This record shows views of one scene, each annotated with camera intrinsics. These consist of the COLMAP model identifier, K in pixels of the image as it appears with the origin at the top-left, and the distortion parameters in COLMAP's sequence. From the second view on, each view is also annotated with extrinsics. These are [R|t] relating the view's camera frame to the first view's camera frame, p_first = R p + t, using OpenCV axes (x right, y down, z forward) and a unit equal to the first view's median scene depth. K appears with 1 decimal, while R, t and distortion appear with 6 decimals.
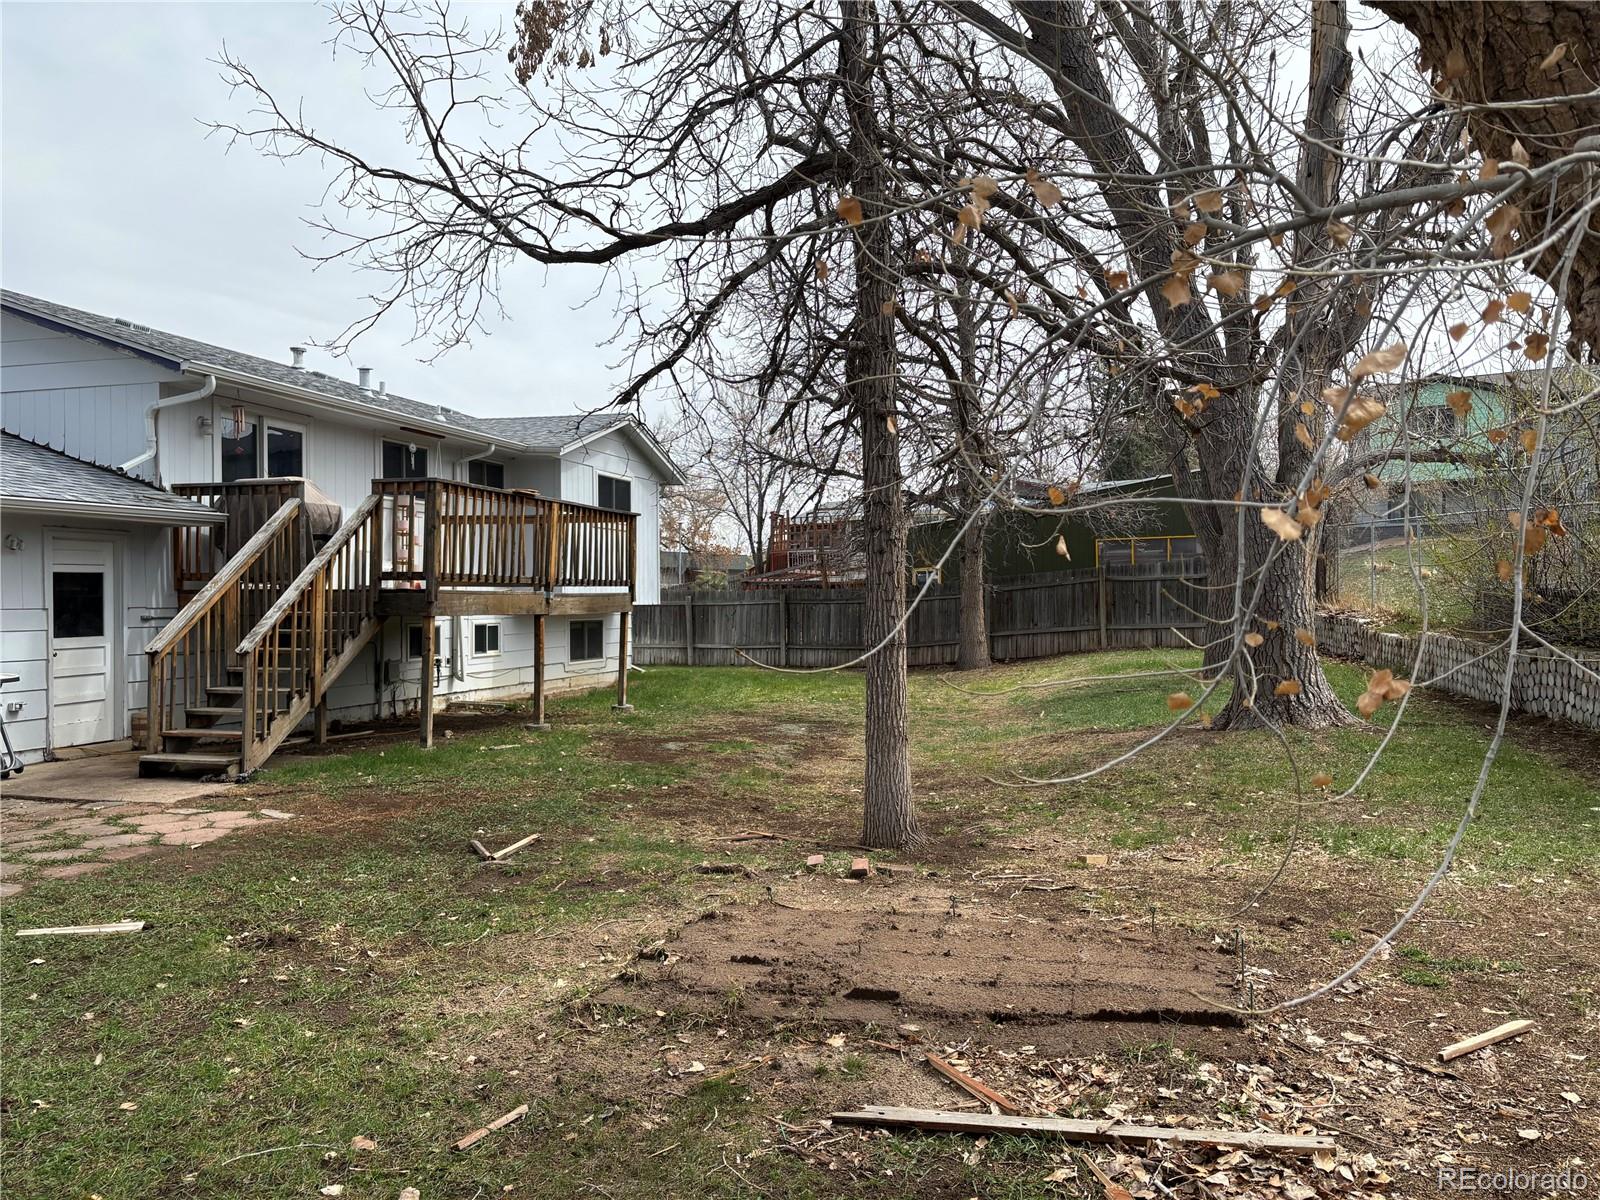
lens RADIAL K [[1205.0, 0, 804.3], [0, 1205.0, 604.7], [0, 0, 1]] dist [0.059308, -0.057476]
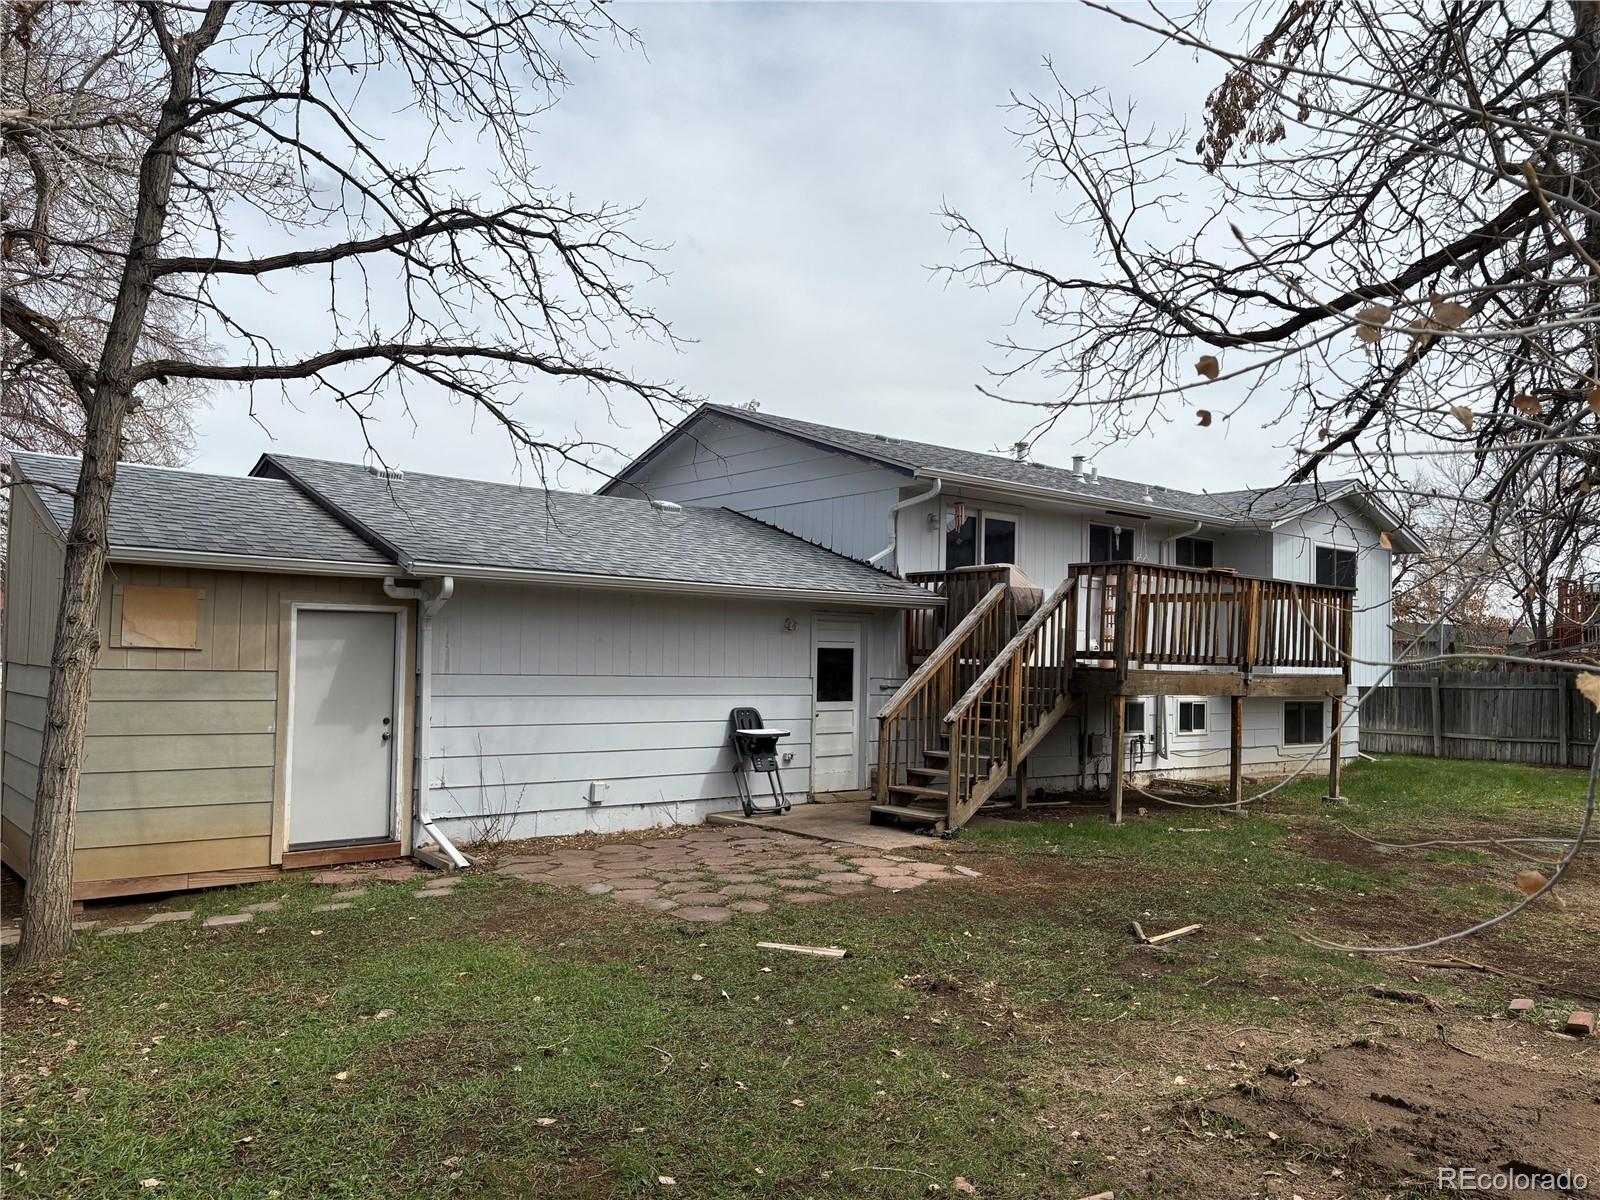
lens RADIAL K [[1205.0, 0, 794.0], [0, 1205.0, 606.9], [0, 0, 1]] dist [0.059308, -0.057476]
pose [[0.824959, -0.007669, -0.565140, 0.058971], [-0.024235, 0.998508, -0.048927, -0.010401], [0.564673, 0.054059, 0.823543, -0.010751]]
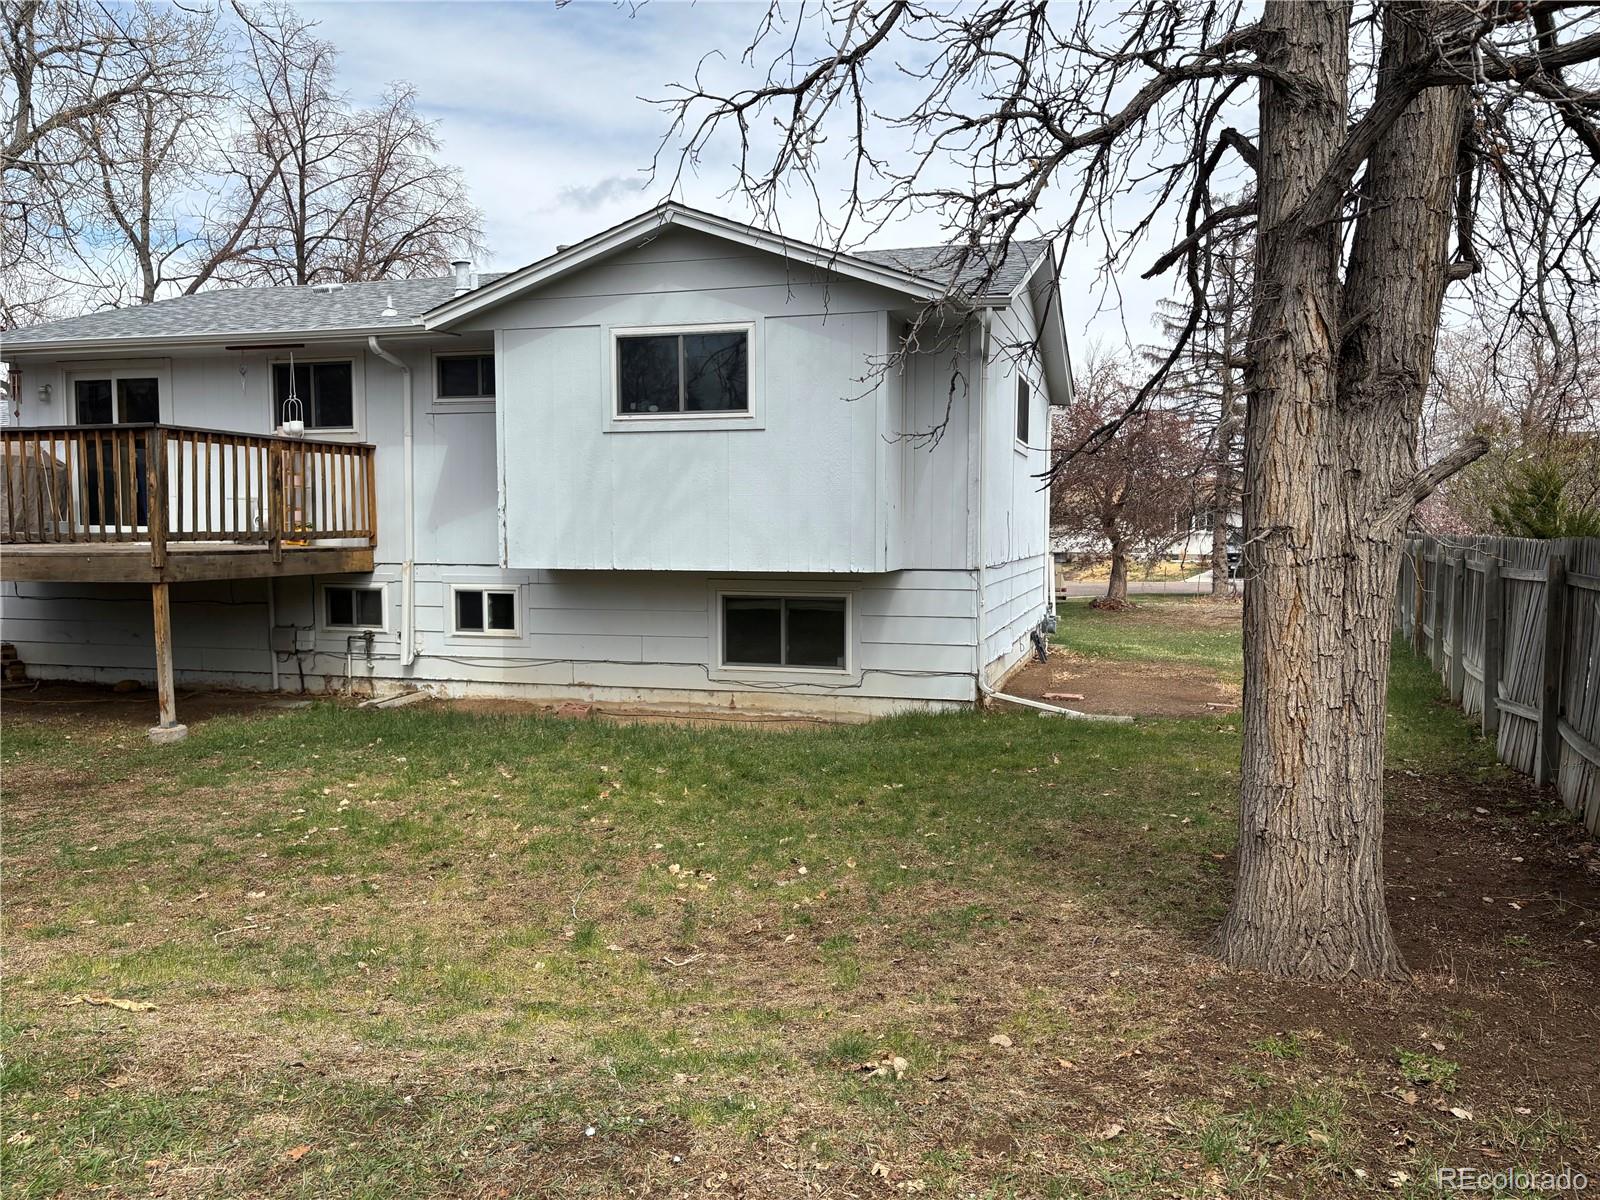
lens RADIAL K [[1205.0, 0, 810.0], [0, 1205.0, 609.4], [0, 0, 1]] dist [0.059308, -0.057476]
pose [[0.038166, 0.077780, -0.996240, 0.843230], [-0.006139, 0.996966, 0.077602, -0.053268], [0.999253, 0.003154, 0.038528, 2.278253]]
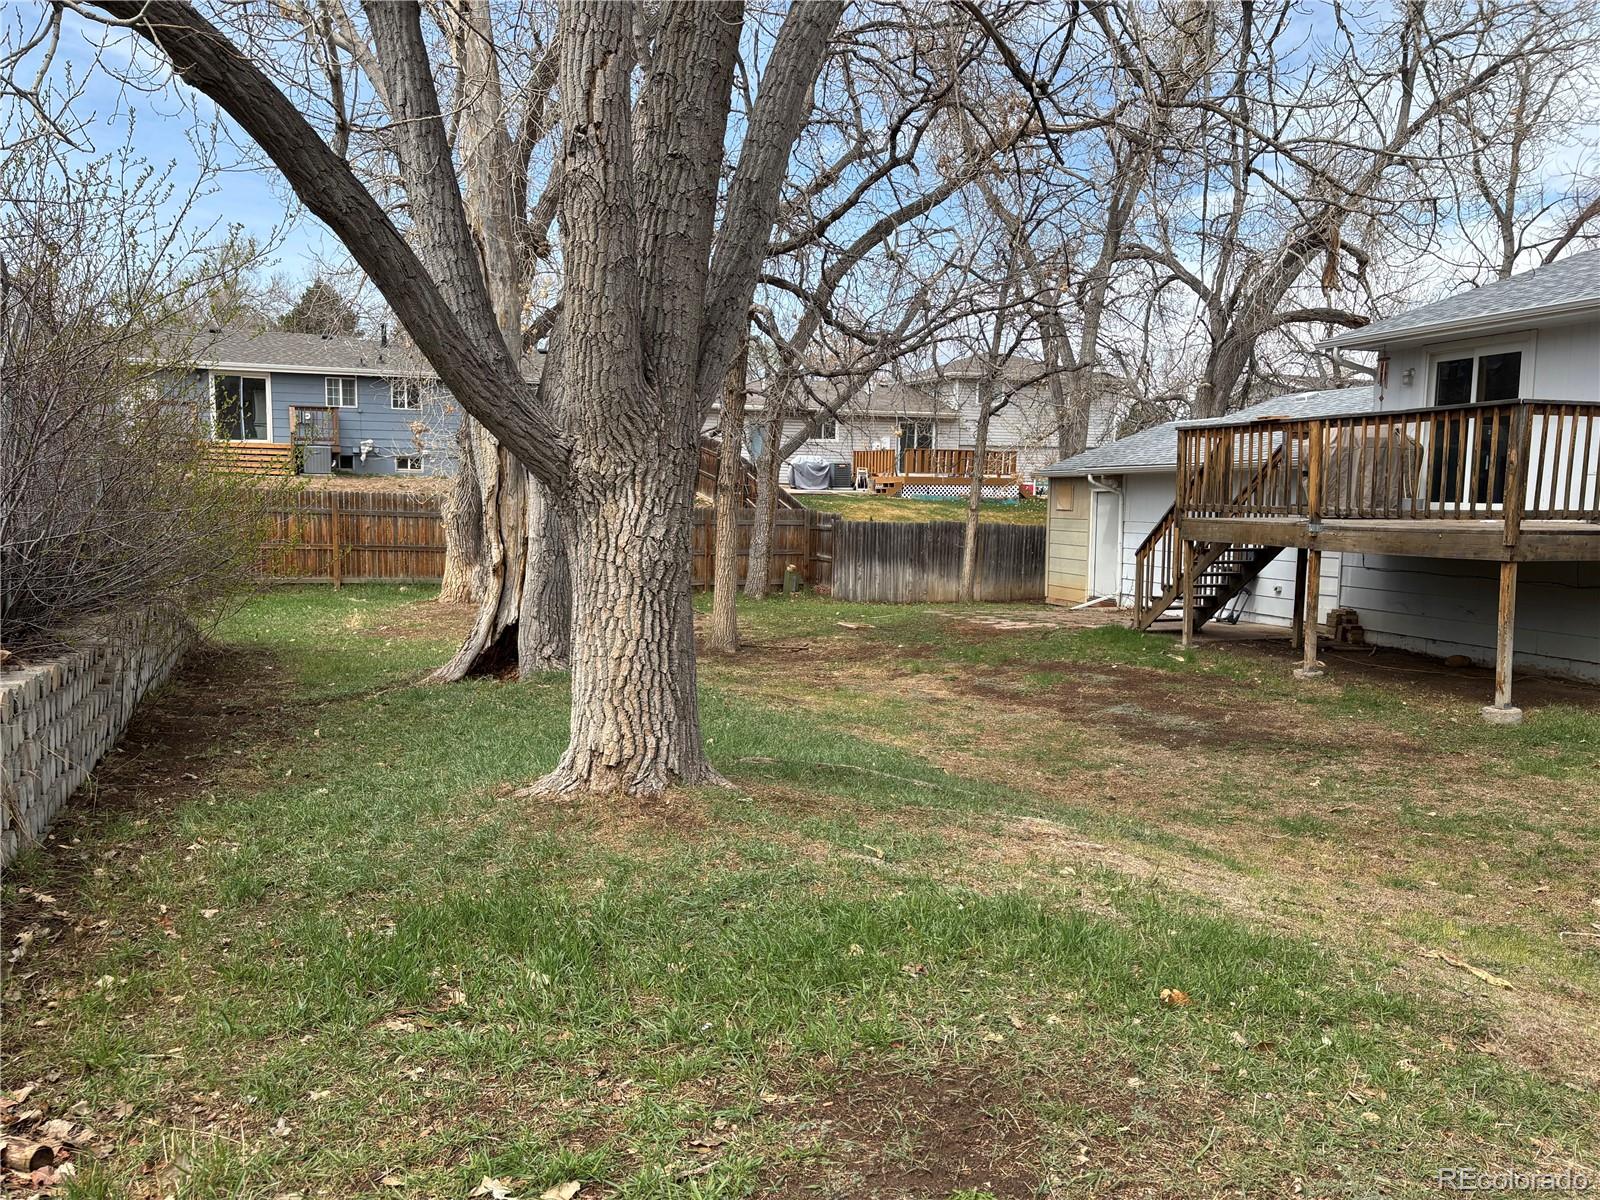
lens RADIAL K [[1205.0, 0, 783.4], [0, 1205.0, 612.0], [0, 0, 1]] dist [0.059308, -0.057476]
pose [[-0.818609, 0.056862, -0.571530, 0.872725], [-0.005220, 0.994310, 0.106401, -0.055860], [0.574328, 0.090084, -0.813654, 2.251765]]
